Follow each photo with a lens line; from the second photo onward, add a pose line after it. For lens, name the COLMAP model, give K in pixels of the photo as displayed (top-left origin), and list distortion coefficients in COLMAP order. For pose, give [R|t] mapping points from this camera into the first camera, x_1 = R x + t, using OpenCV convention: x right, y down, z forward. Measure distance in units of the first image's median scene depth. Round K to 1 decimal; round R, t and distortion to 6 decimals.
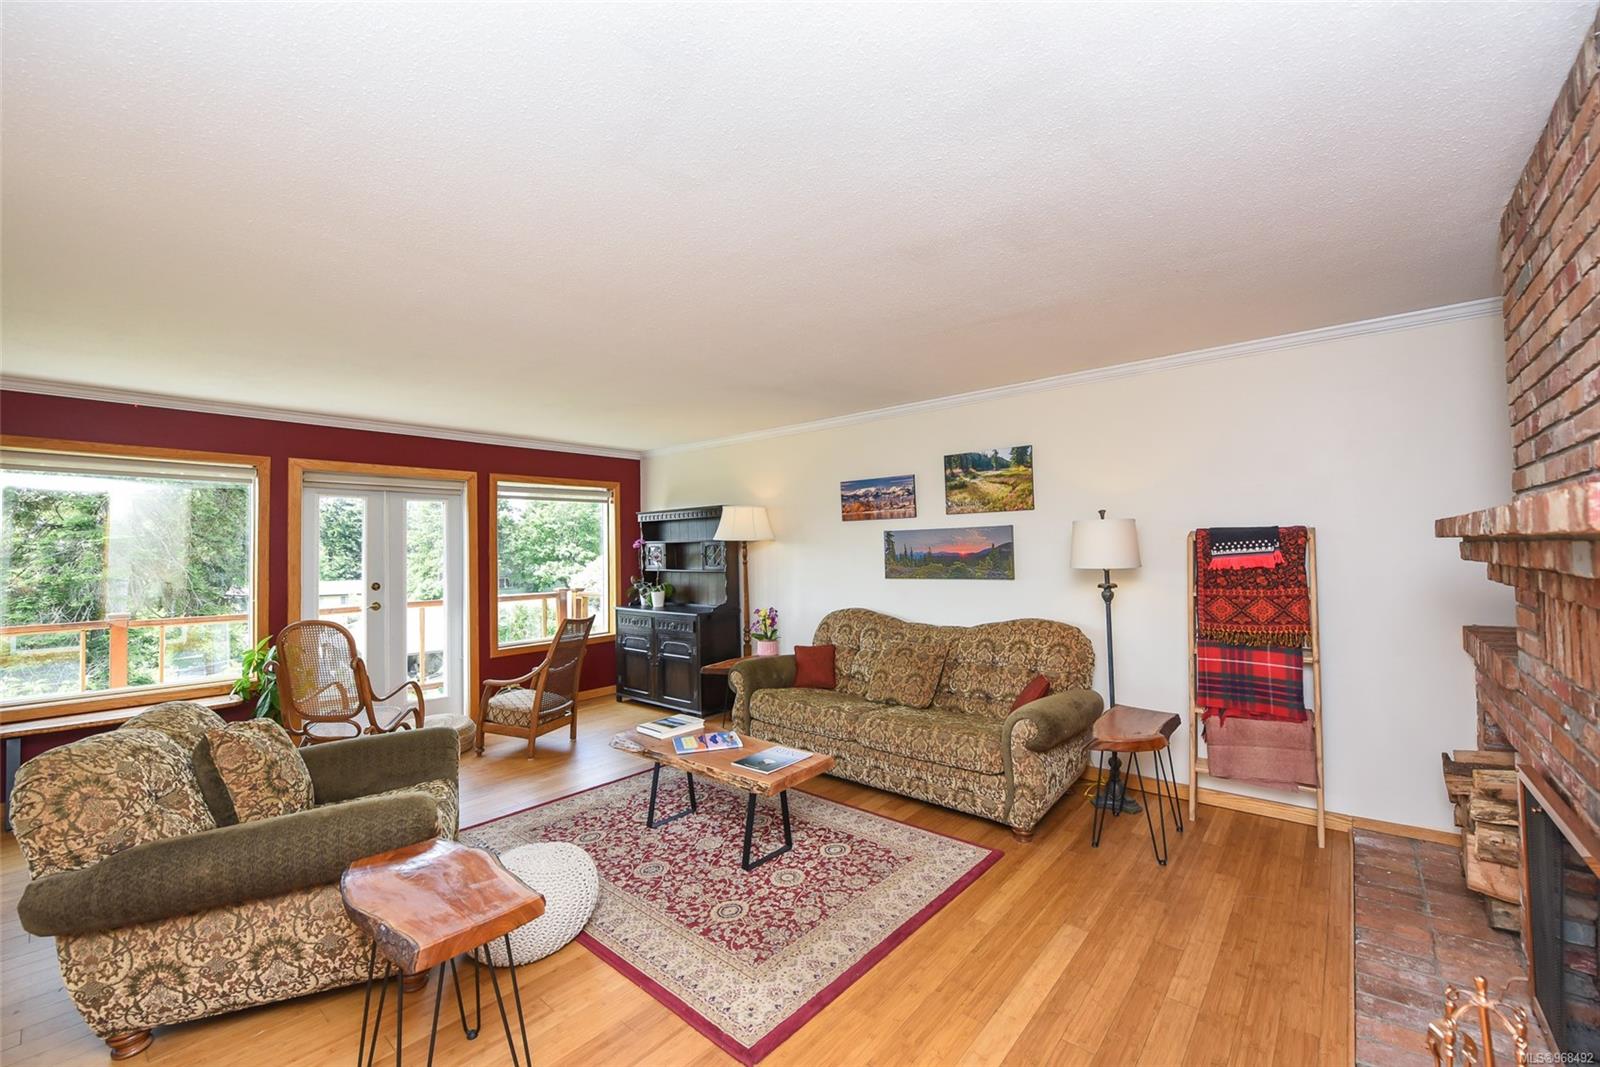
lens RADIAL K [[642.9, 0, 802.9], [0, 642.9, 537.6], [0, 0, 1]] dist [-0.005718, -0.002794]
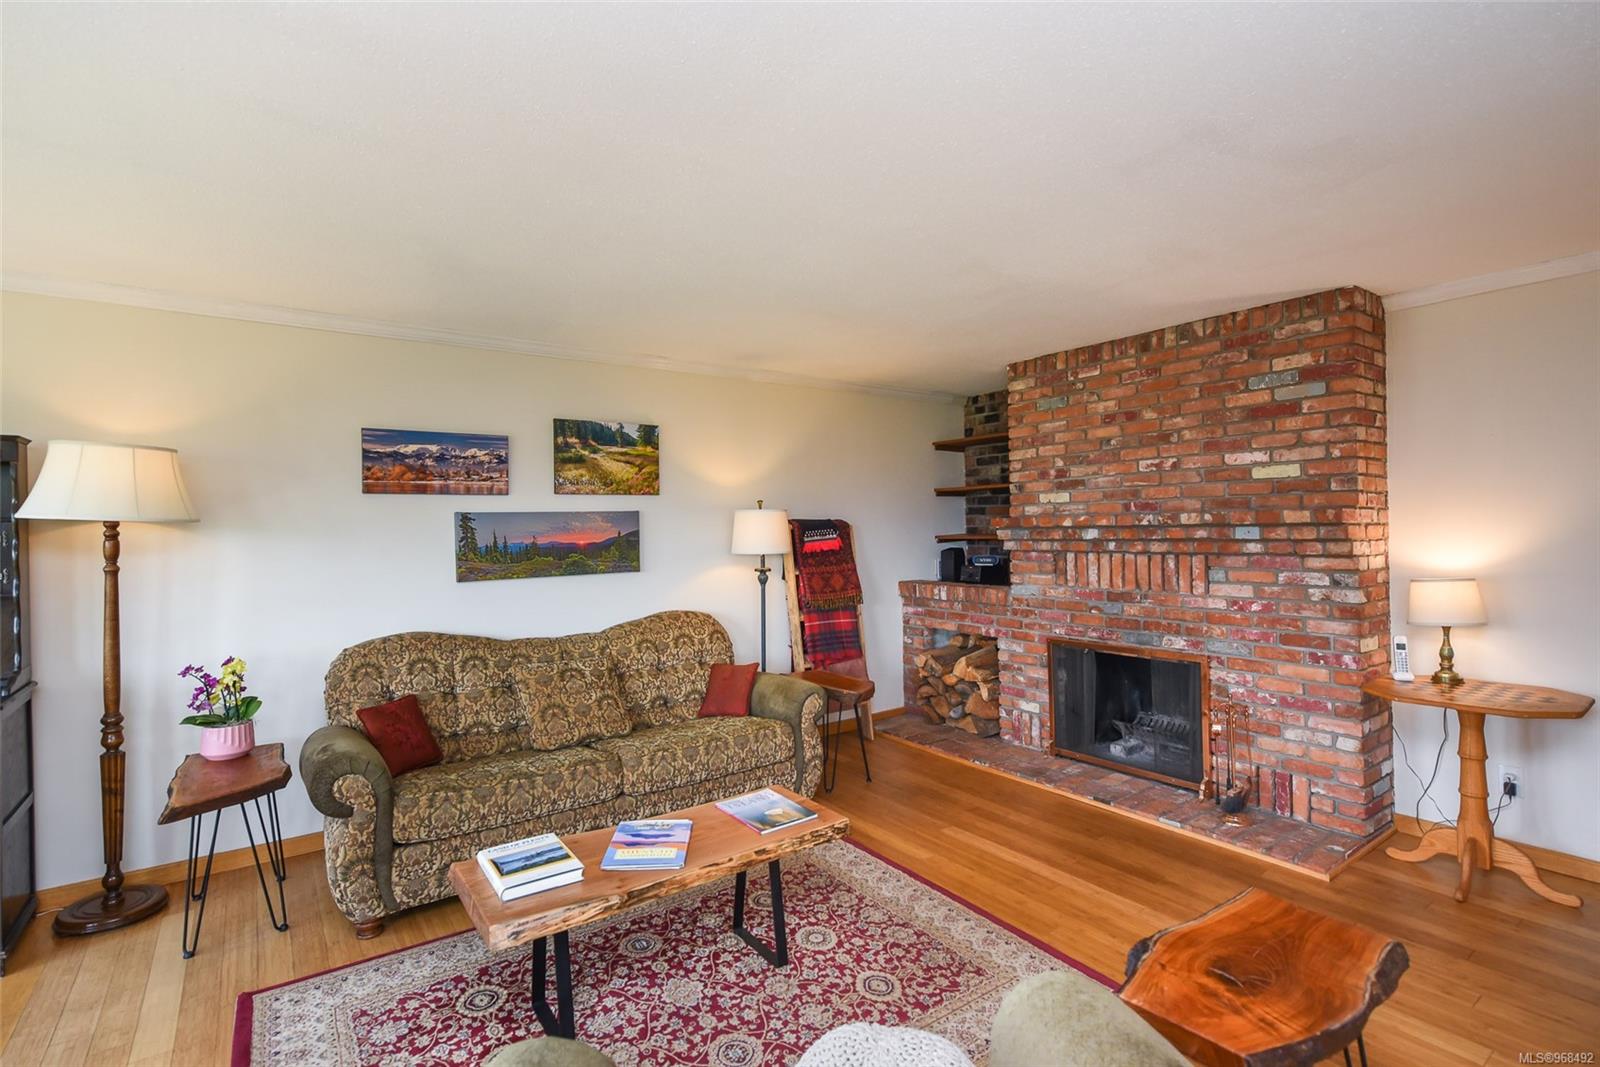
lens RADIAL K [[755.7, 0, 793.4], [0, 755.7, 528.0], [0, 0, 1]] dist [0.007081, -0.003244]
pose [[0.237361, 0.013839, 0.971323, -0.739851], [-0.006767, 0.999898, -0.012592, 0.018619], [-0.971398, -0.003585, 0.237431, 0.614729]]
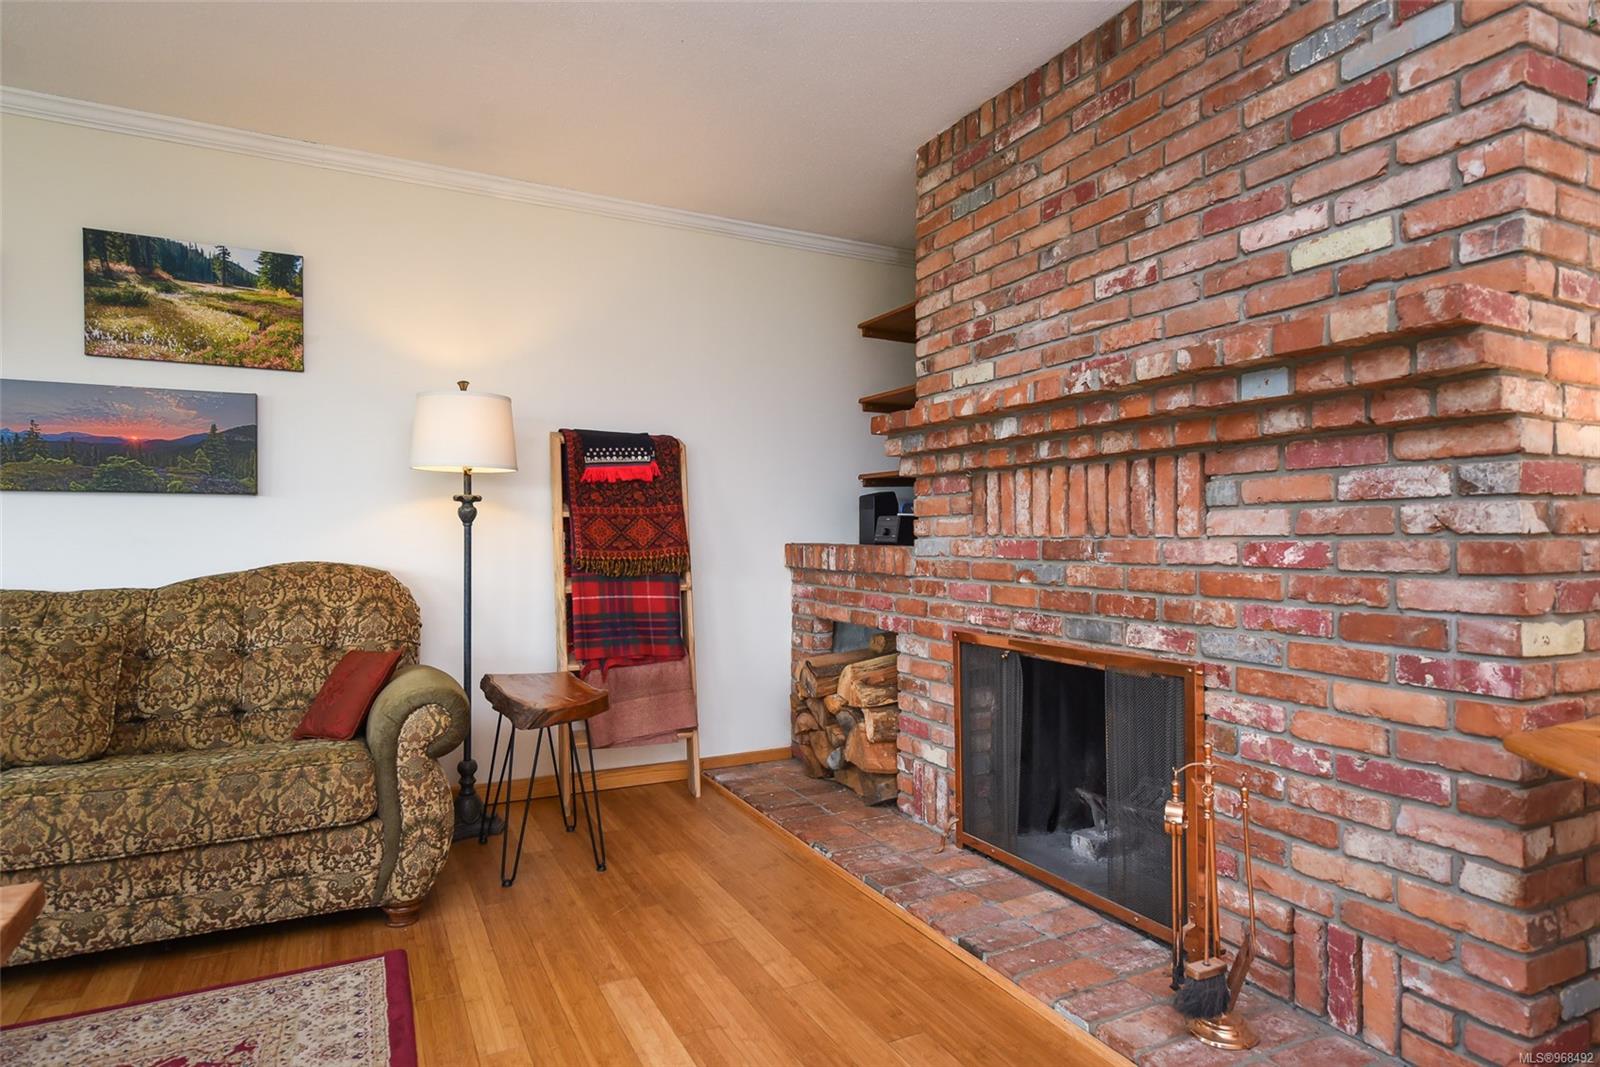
lens RADIAL K [[895.7, 0, 799.7], [0, 895.7, 538.5], [0, 0, 1]] dist [0.023783, -0.003643]
pose [[0.382862, 0.019678, 0.923596, -0.228799], [-0.028757, 0.999542, -0.009375, 0.109786], [-0.923358, -0.022971, 0.383253, 0.323066]]
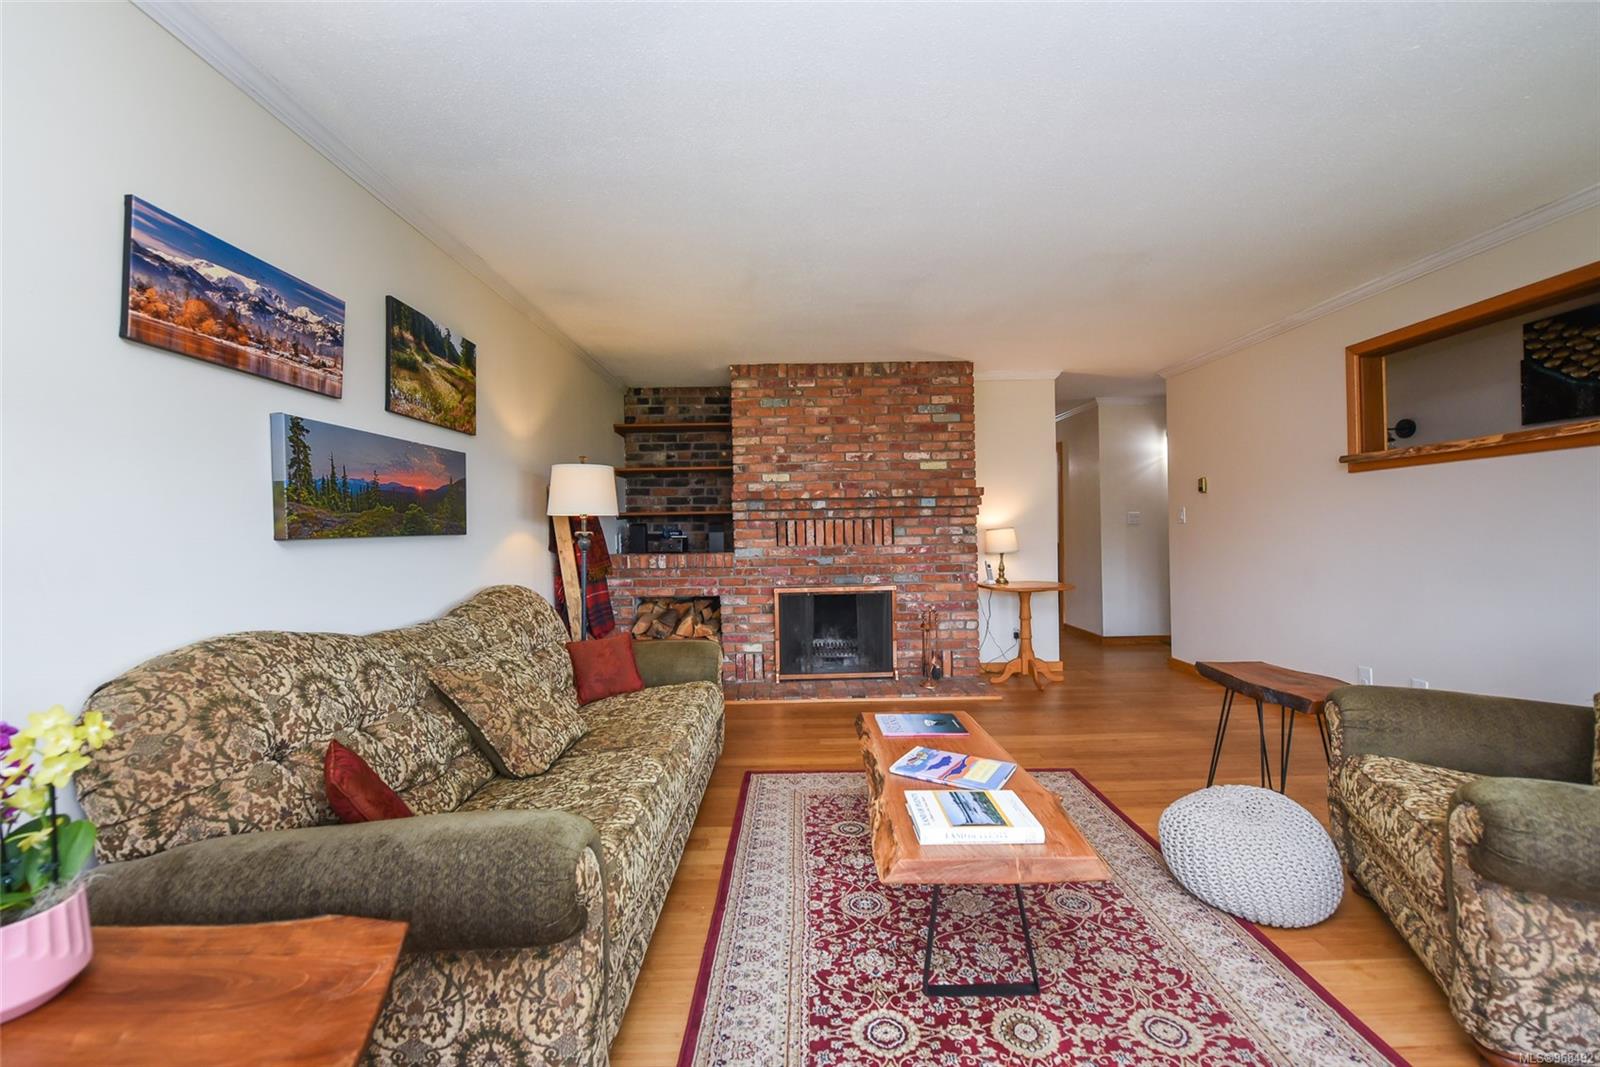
lens RADIAL K [[642.9, 0, 799.0], [0, 642.9, 529.1], [0, 0, 1]] dist [-0.005718, -0.002794]
pose [[-0.661480, 0.030789, 0.749331, -0.457587], [0.015443, 0.999504, -0.027437, 0.095108], [-0.749804, -0.006577, -0.661627, 1.344210]]
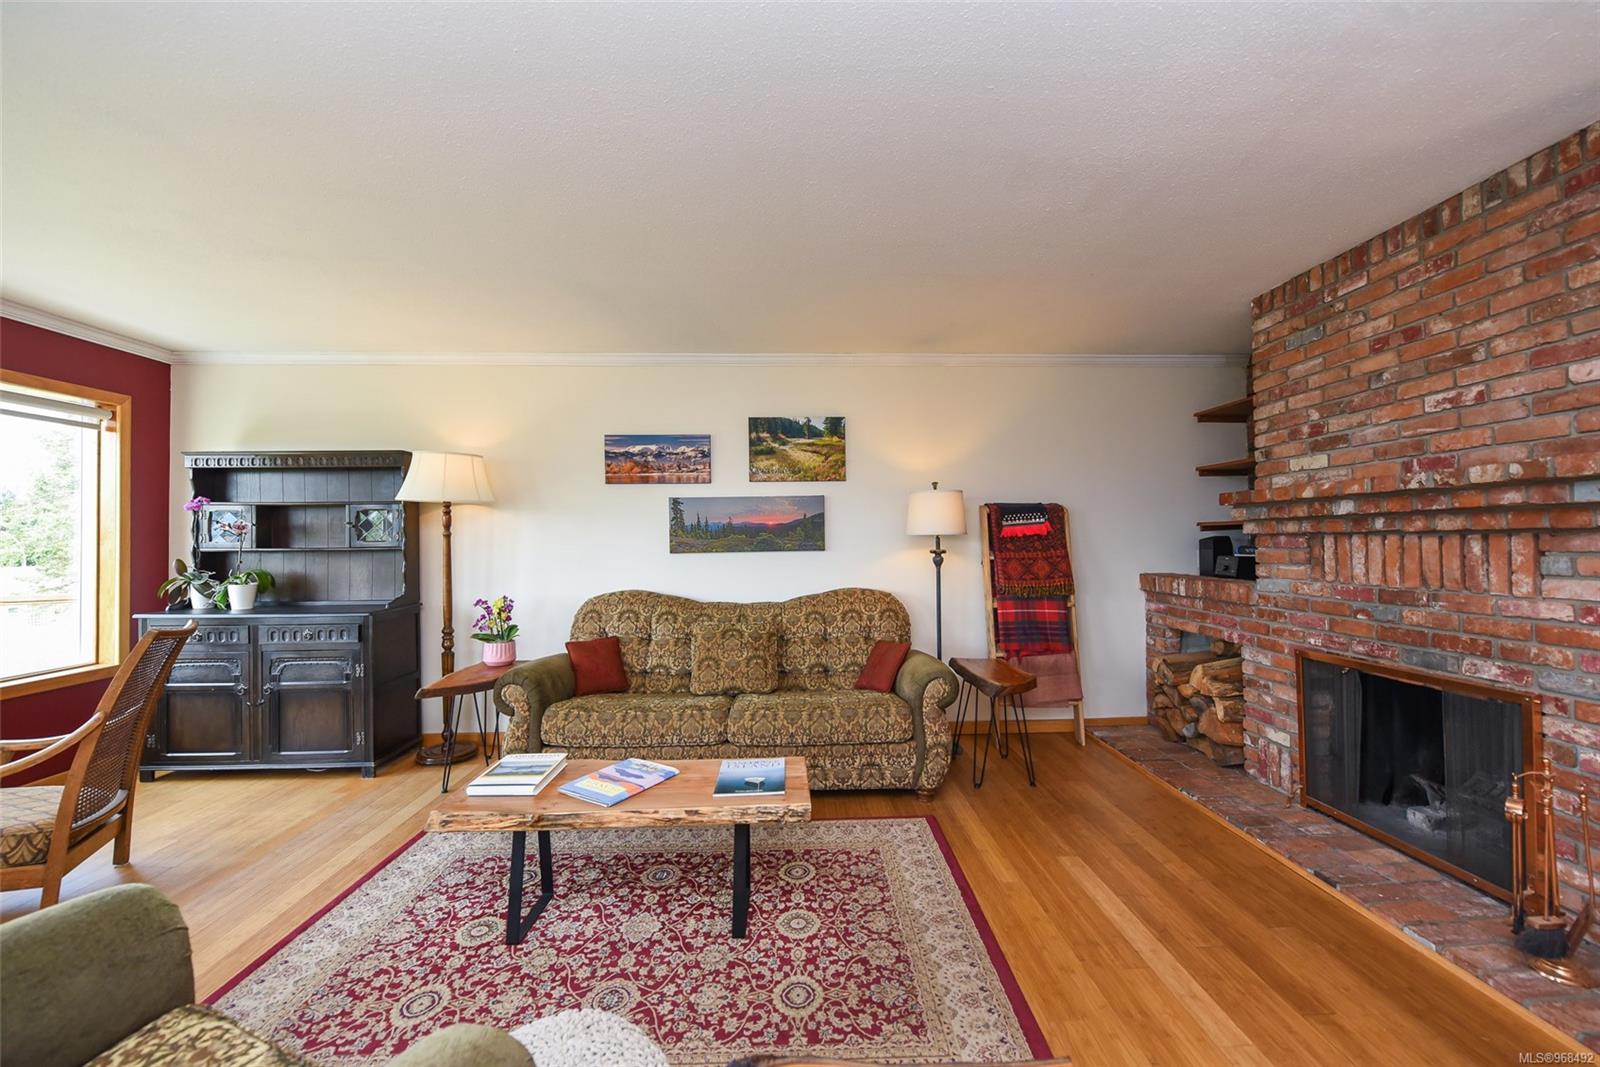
lens RADIAL K [[642.9, 0, 808.7], [0, 642.9, 532.9], [0, 0, 1]] dist [-0.005718, -0.002794]
pose [[0.732290, 0.019618, 0.680710, -0.415581], [-0.017244, 0.999799, -0.010264, 0.055825], [-0.680774, -0.004221, 0.732481, 0.332869]]
